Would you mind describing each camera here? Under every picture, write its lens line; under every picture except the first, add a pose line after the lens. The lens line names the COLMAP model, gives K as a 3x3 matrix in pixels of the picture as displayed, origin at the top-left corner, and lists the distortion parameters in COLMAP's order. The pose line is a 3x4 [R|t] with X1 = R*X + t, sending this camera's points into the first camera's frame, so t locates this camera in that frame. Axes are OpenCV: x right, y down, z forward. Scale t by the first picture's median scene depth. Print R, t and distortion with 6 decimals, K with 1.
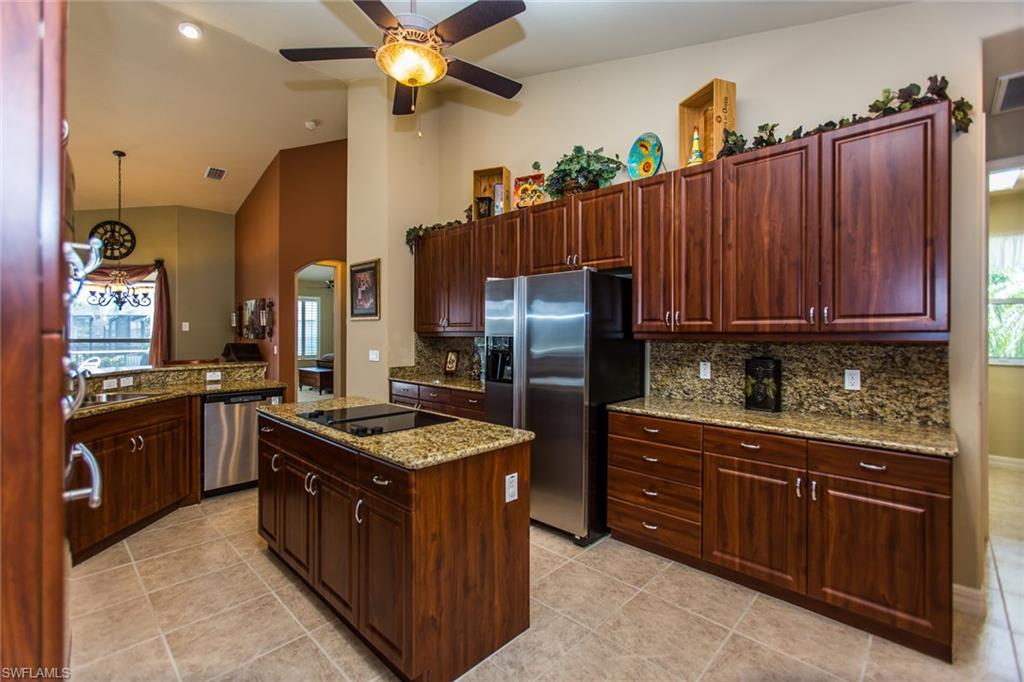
lens RADIAL K [[448.9, 0, 508.2], [0, 448.9, 337.0], [0, 0, 1]] dist [-0.008967, 0.007712]
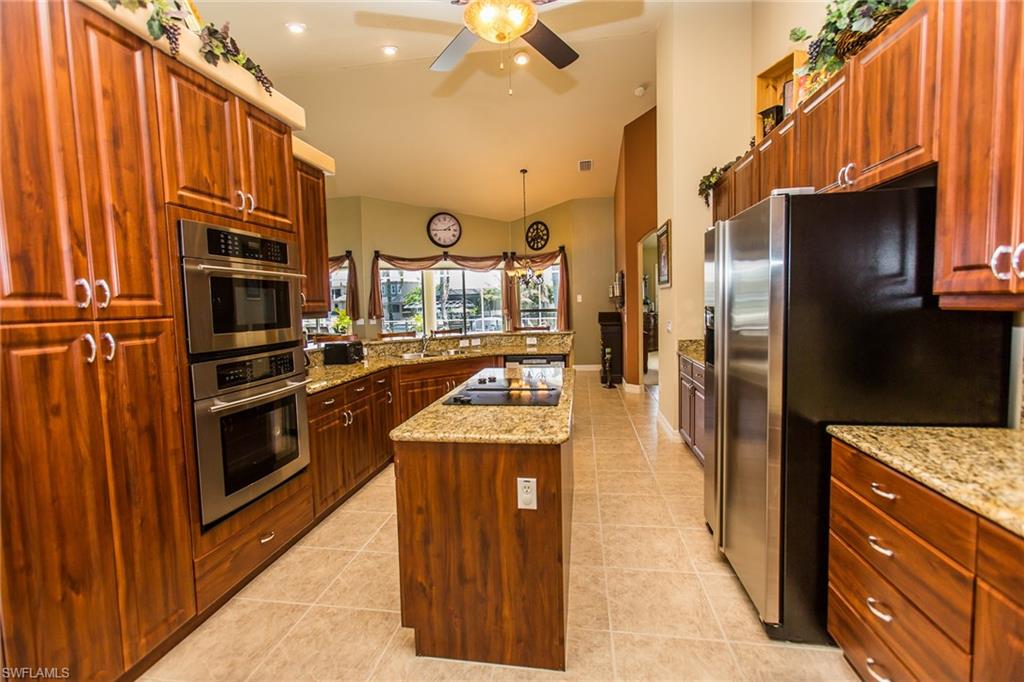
lens RADIAL K [[448.9, 0, 508.9], [0, 448.9, 335.1], [0, 0, 1]] dist [-0.008967, 0.007712]
pose [[0.570430, 0.037724, -0.820479, 0.395839], [0.022826, 0.997831, 0.061748, -0.007336], [0.821029, -0.053951, 0.568331, 0.305546]]
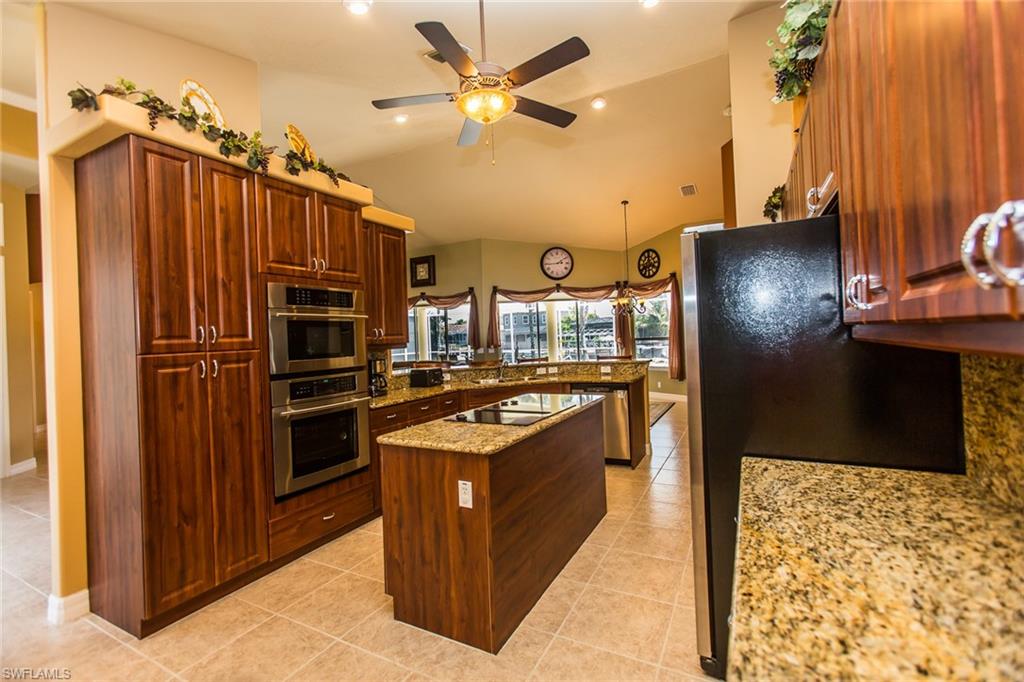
lens RADIAL K [[448.9, 0, 509.4], [0, 448.9, 335.1], [0, 0, 1]] dist [-0.008967, 0.007712]
pose [[0.266667, -0.018769, -0.963606, 0.607977], [0.033110, 0.999399, -0.010304, -0.006715], [0.963220, -0.029157, 0.267128, 0.498071]]
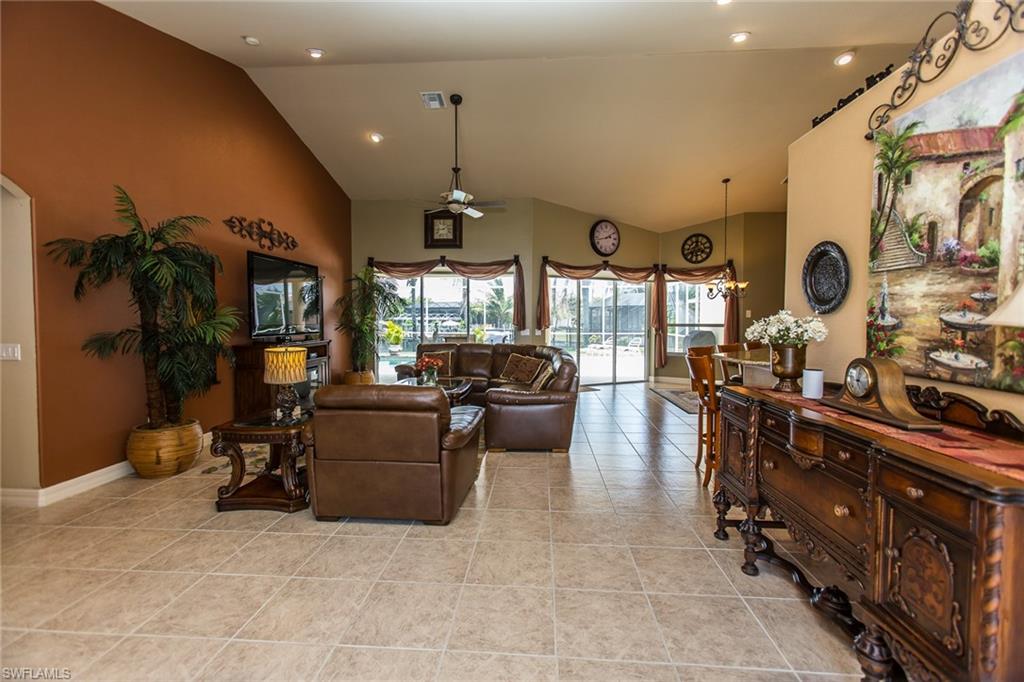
lens RADIAL K [[448.9, 0, 515.1], [0, 448.9, 331.5], [0, 0, 1]] dist [-0.008967, 0.007712]
pose [[0.652852, 0.017745, -0.757278, -0.486221], [-0.002433, 0.999770, 0.021330, -0.000086], [0.757482, -0.012083, 0.652745, -0.554415]]
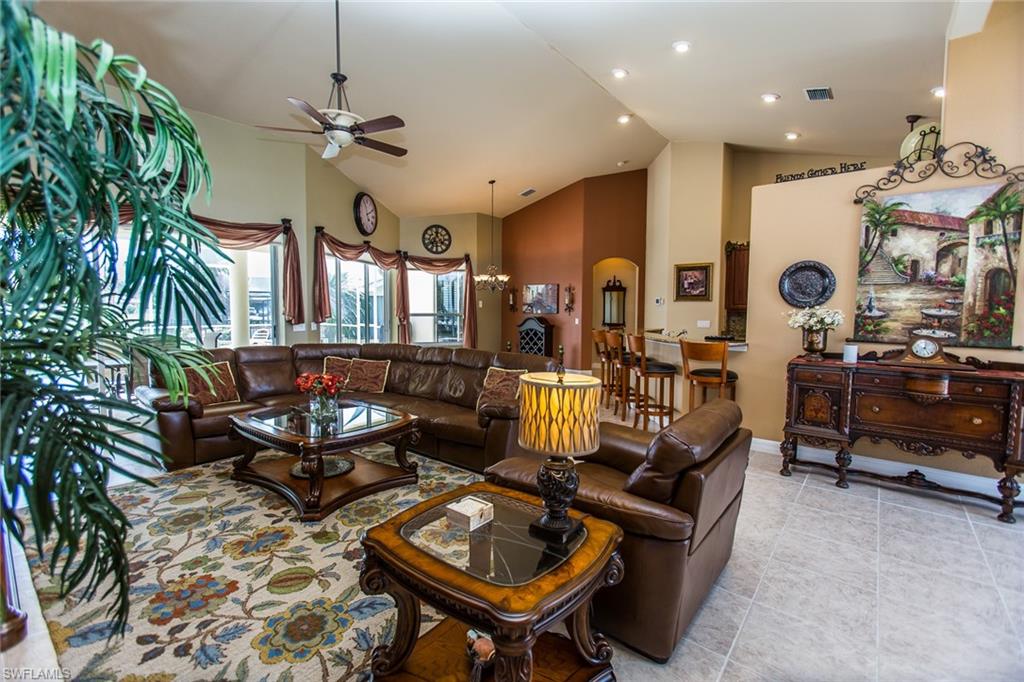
lens RADIAL K [[448.9, 0, 510.7], [0, 448.9, 331.9], [0, 0, 1]] dist [-0.008967, 0.007712]
pose [[0.996177, -0.005466, 0.087181, -1.643066], [0.001257, 0.998834, 0.048264, -0.011771], [-0.087343, -0.047970, 0.995023, -0.757984]]
